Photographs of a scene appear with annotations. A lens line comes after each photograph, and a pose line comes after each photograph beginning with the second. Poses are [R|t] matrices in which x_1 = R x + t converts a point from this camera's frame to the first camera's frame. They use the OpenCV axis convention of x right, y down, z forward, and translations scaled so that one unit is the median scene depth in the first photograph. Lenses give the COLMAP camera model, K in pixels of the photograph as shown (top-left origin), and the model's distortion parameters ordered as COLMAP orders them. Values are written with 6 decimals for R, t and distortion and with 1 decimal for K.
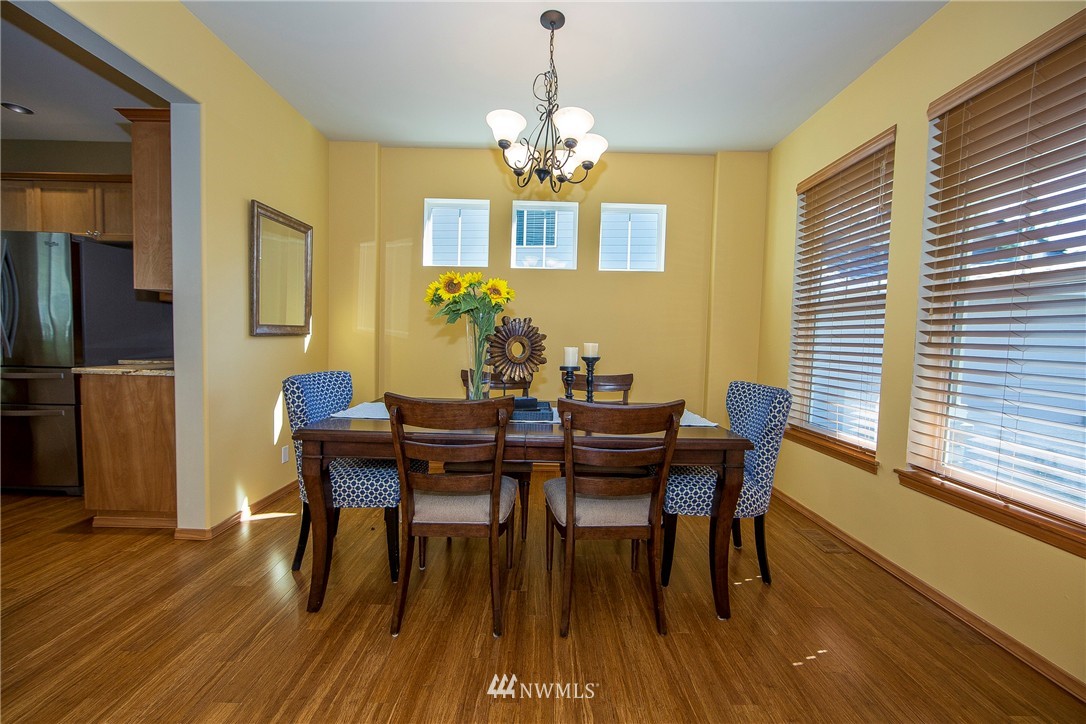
lens RADIAL K [[430.3, 0, 542.8], [0, 430.3, 362.0], [0, 0, 1]] dist [-0.010361, 0.002172]
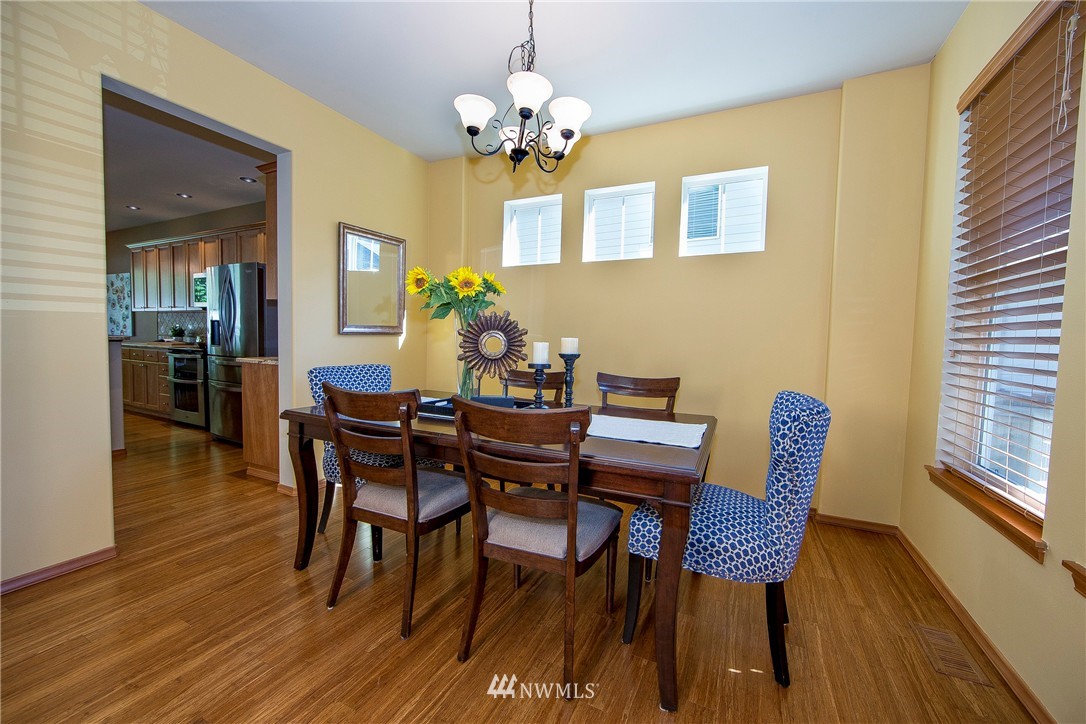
lens RADIAL K [[430.3, 0, 540.8], [0, 430.3, 360.8], [0, 0, 1]] dist [-0.010361, 0.002172]
pose [[0.897164, 0.018248, -0.441320, 0.437323], [-0.022953, 0.999722, -0.005325, 0.008282], [0.441100, 0.014907, 0.897334, 0.192065]]
